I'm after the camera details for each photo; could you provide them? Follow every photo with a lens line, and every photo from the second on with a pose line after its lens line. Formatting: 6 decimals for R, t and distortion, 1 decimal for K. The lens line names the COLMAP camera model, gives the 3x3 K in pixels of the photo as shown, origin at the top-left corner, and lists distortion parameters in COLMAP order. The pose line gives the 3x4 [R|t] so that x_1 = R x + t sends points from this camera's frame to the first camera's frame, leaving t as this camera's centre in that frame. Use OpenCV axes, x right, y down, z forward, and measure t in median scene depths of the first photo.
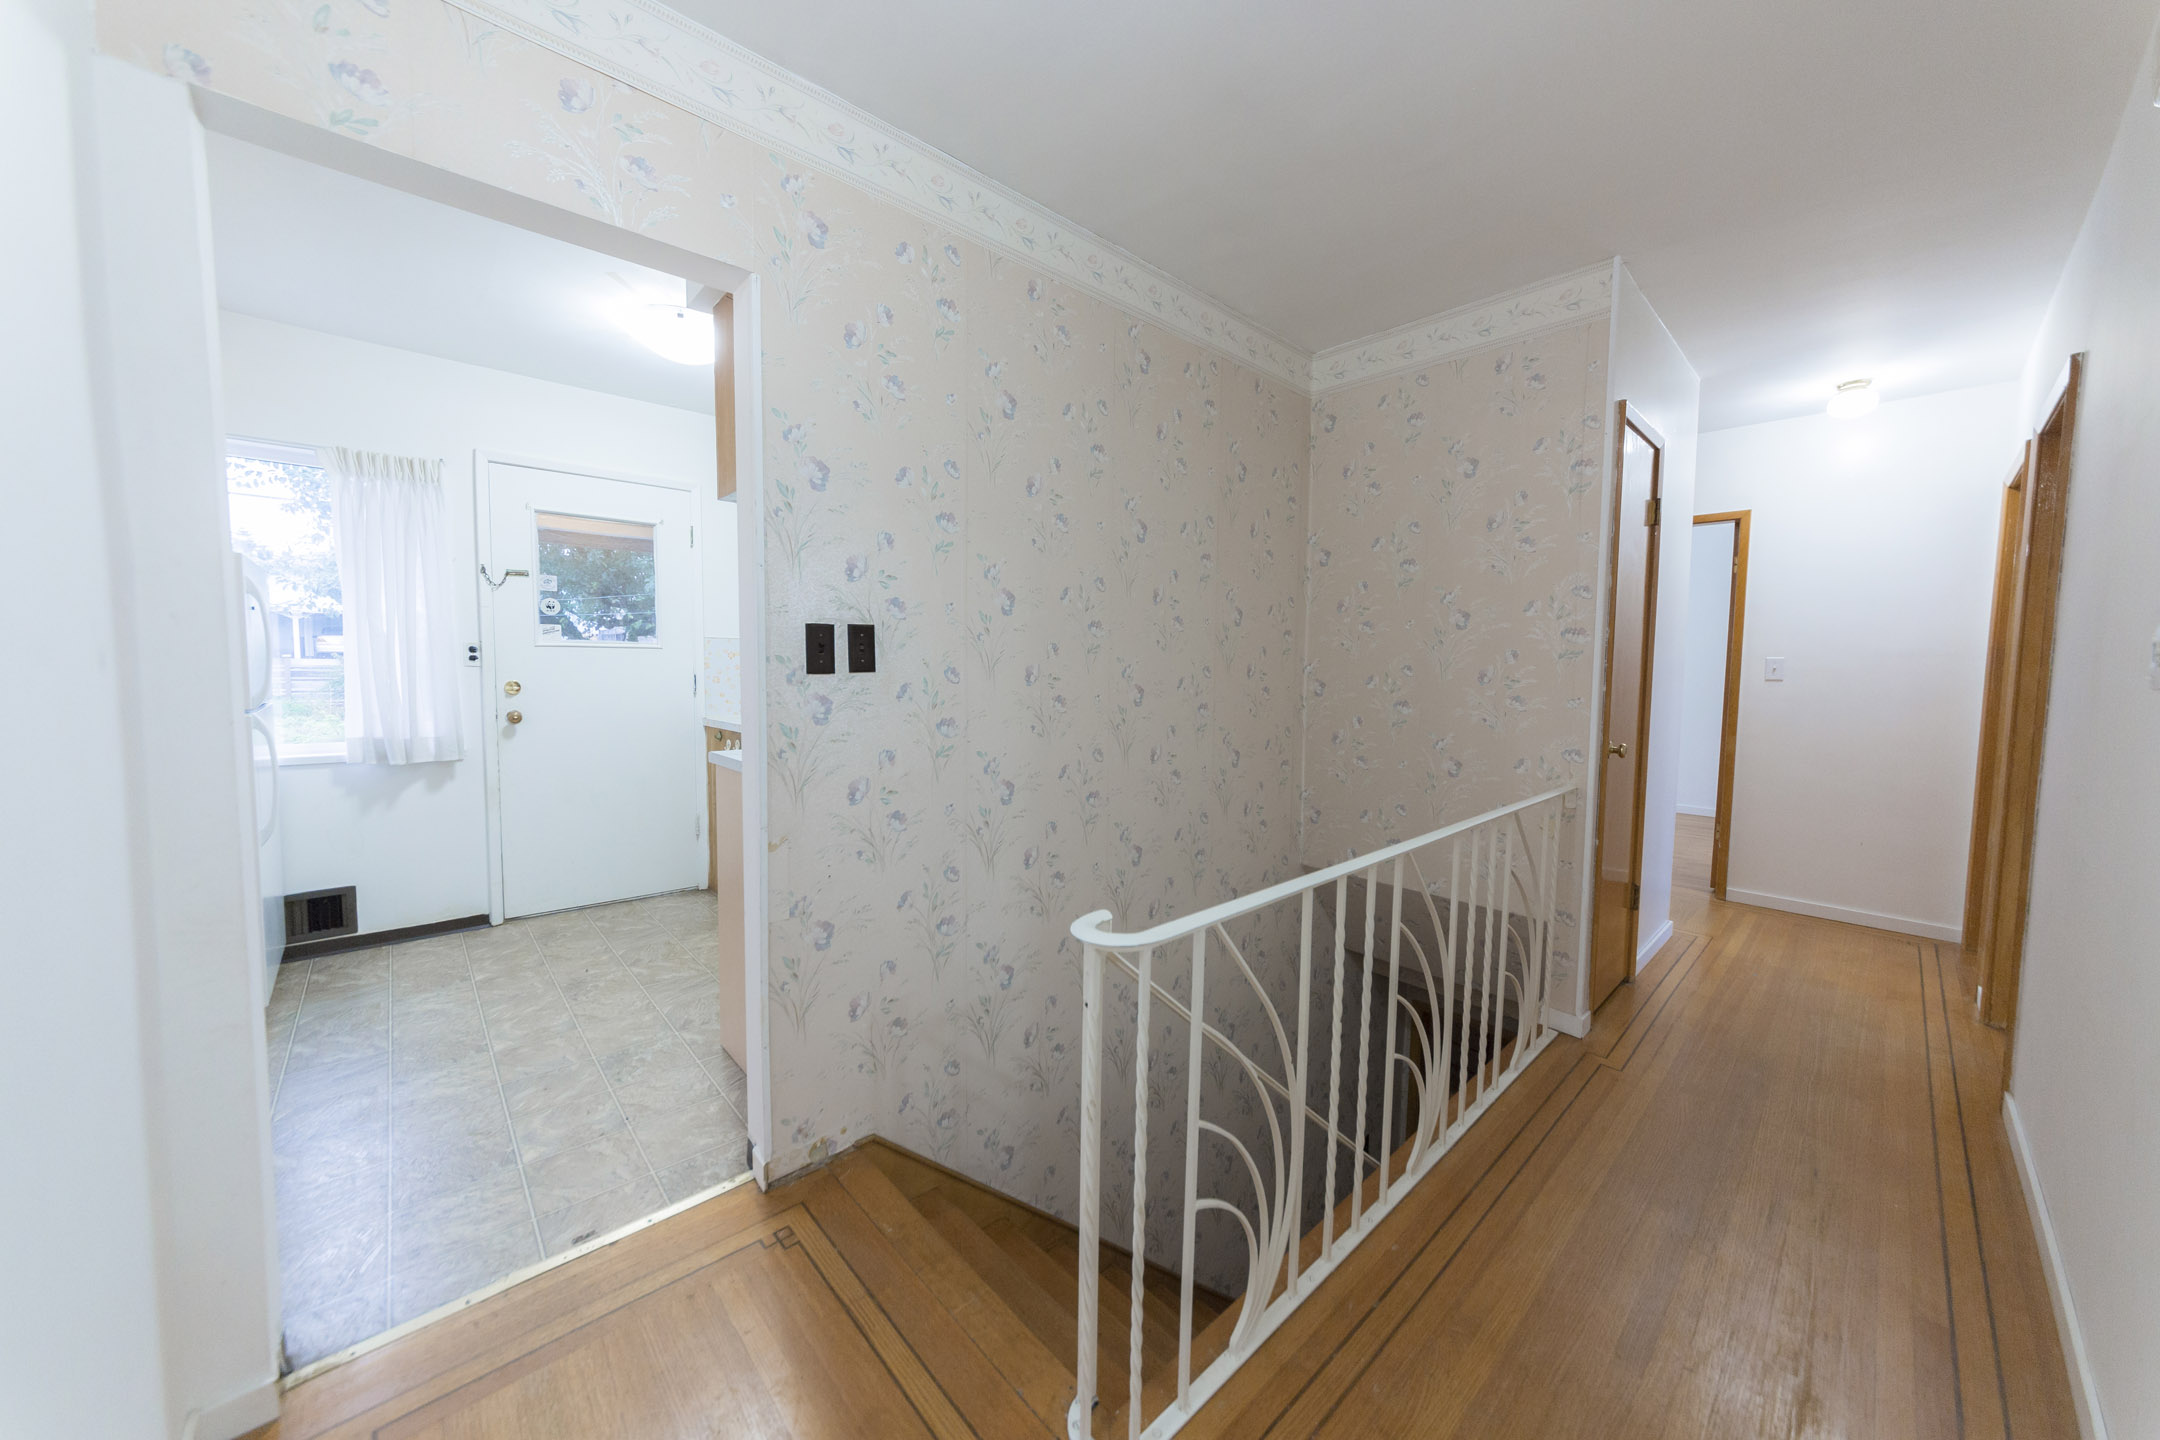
lens RADIAL K [[758.9, 0, 1080.0], [0, 758.9, 720.0], [0, 0, 1]] dist [0.000027, -0.000006]
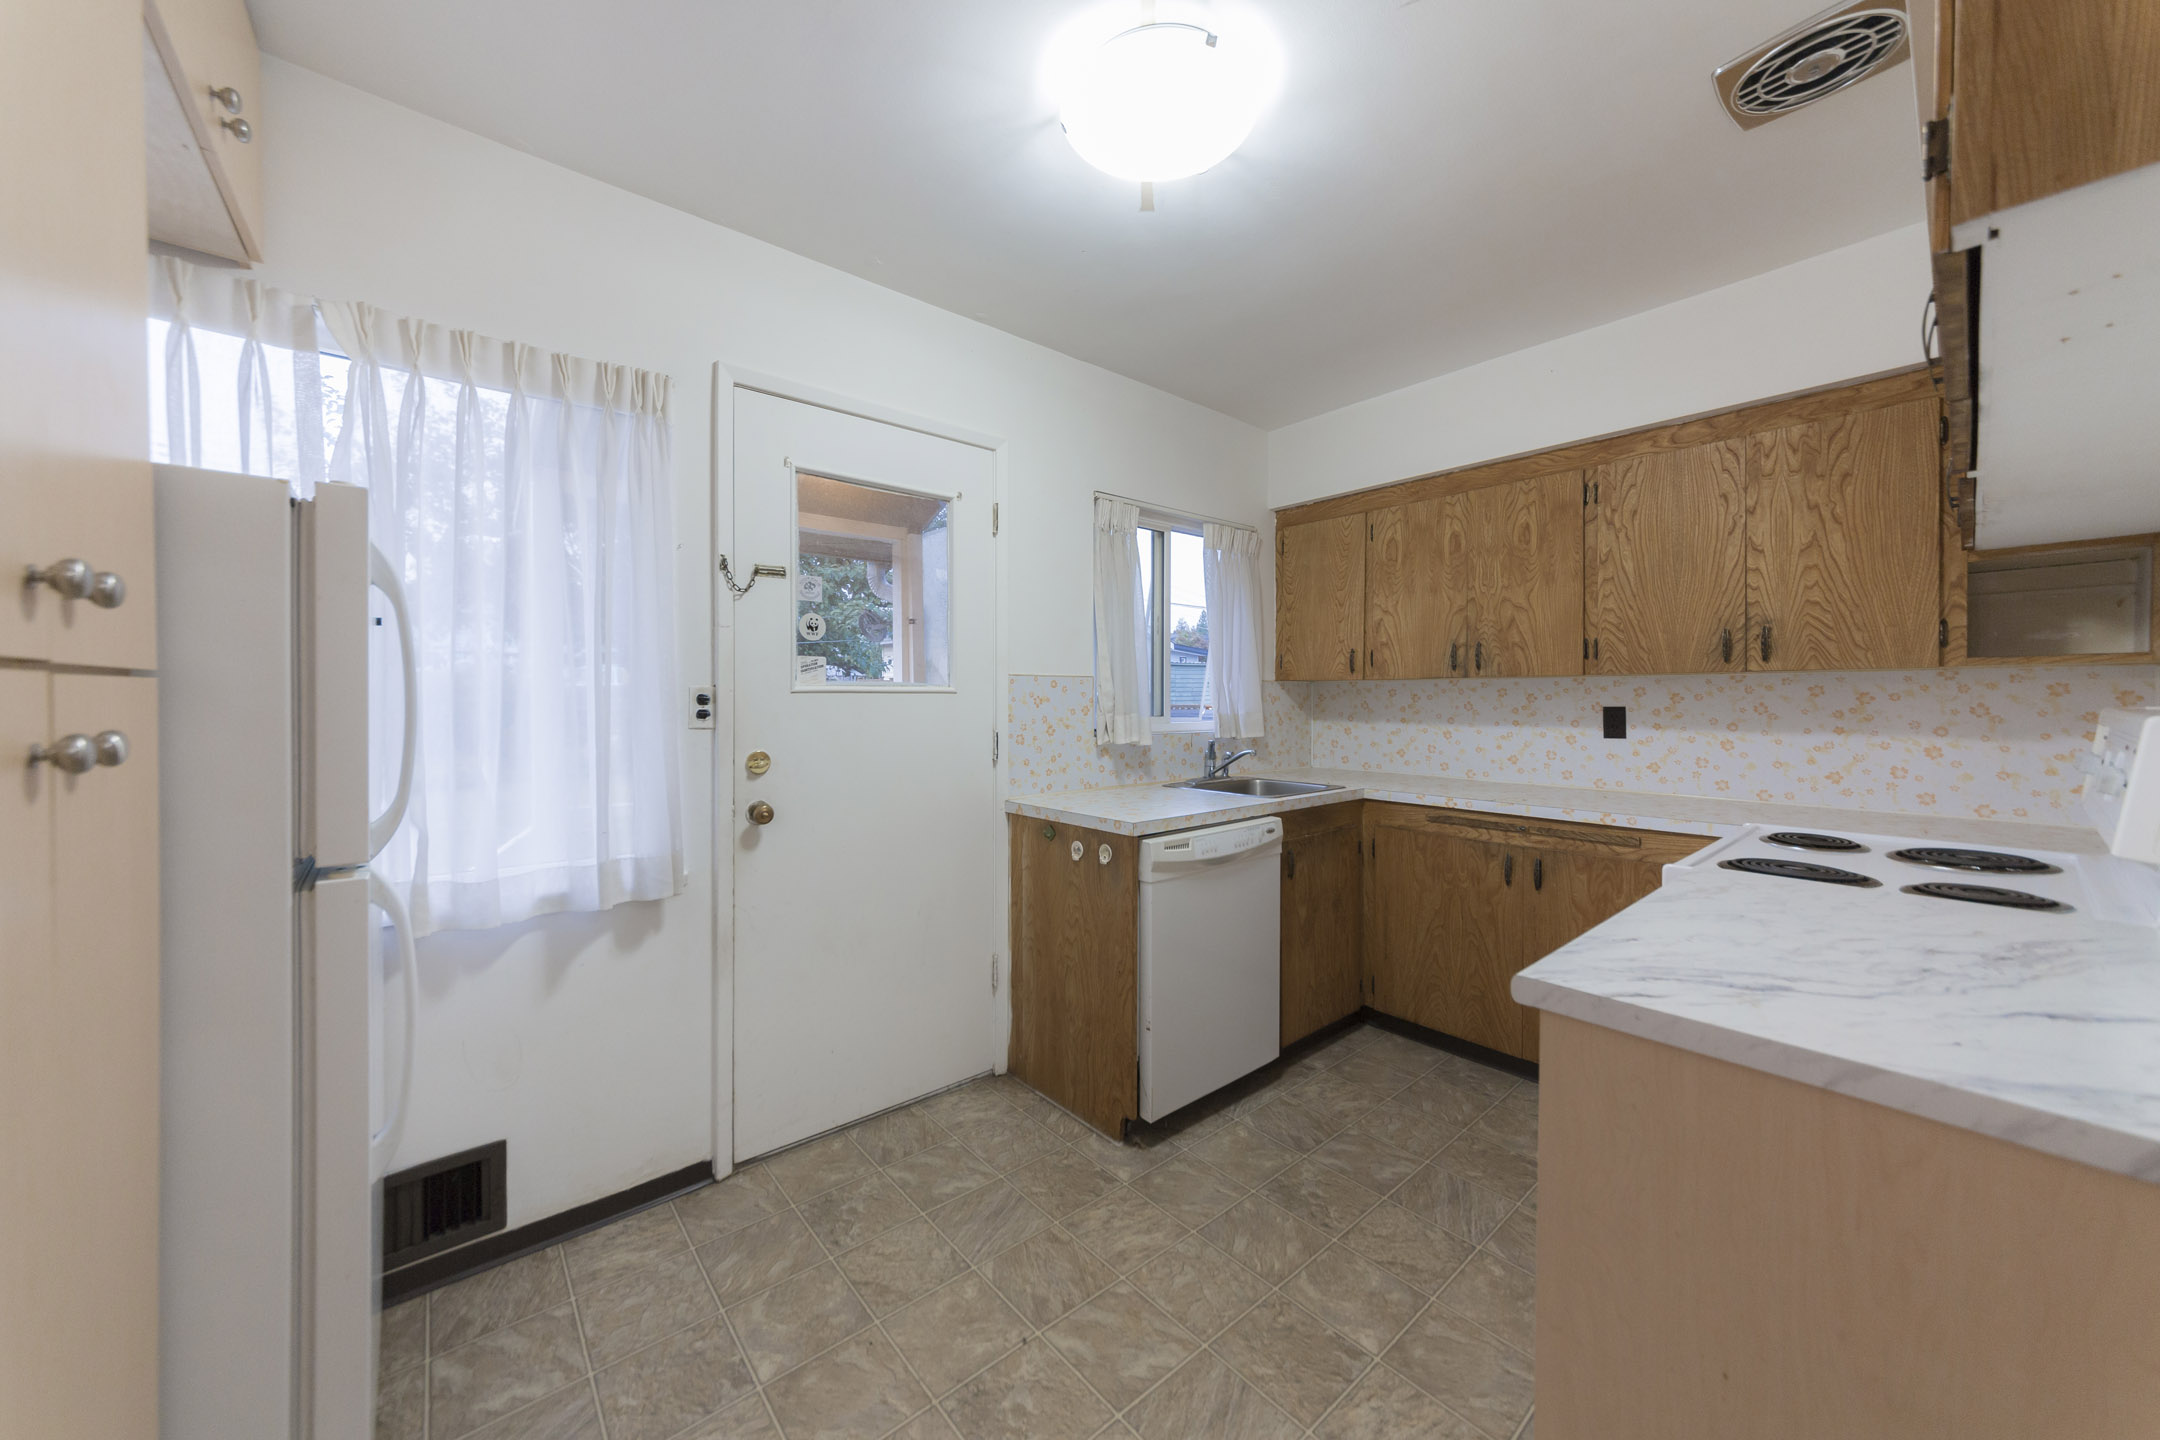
lens RADIAL K [[773.9, 0, 1082.5], [0, 773.9, 710.4], [0, 0, 1]] dist [-0.001008, -0.000114]
pose [[0.999068, -0.013464, -0.041011, -0.476240], [0.010841, 0.997922, -0.063516, -0.043076], [0.041781, 0.063012, 0.997138, 0.412922]]
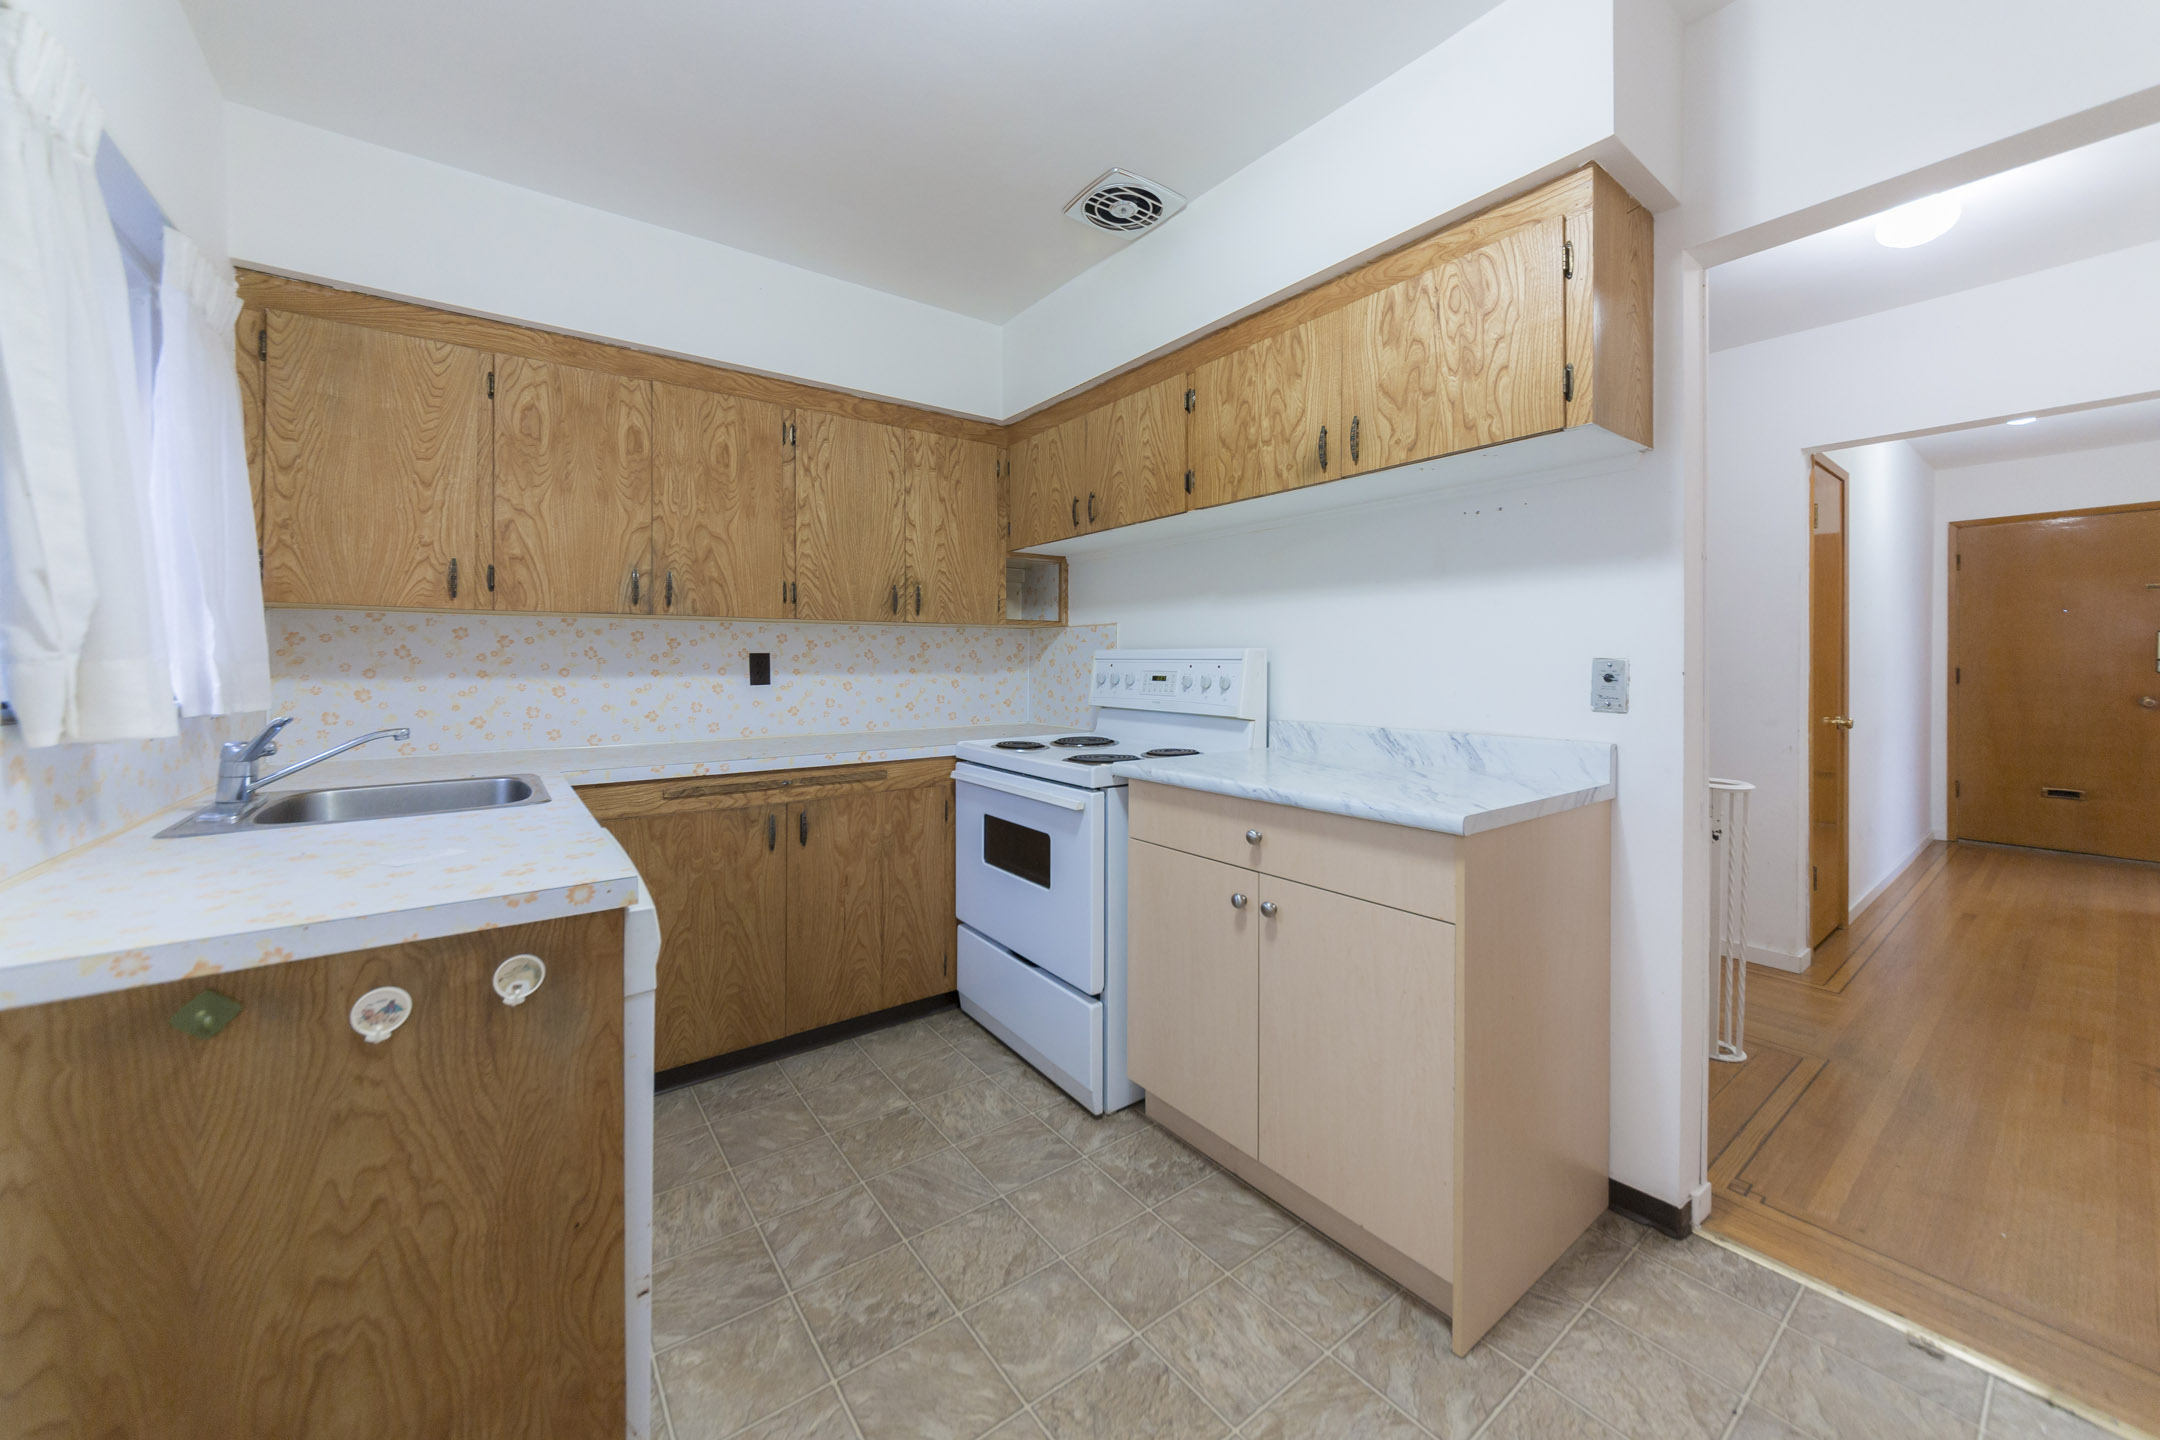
lens RADIAL K [[791.2, 0, 1080.9], [0, 791.2, 672.5], [0, 0, 1]] dist [0.000272, 0.000033]
pose [[0.099842, -0.026291, 0.994656, -0.725900], [0.081726, 0.996490, 0.018136, -0.059202], [-0.991641, 0.079479, 0.101641, 0.813502]]
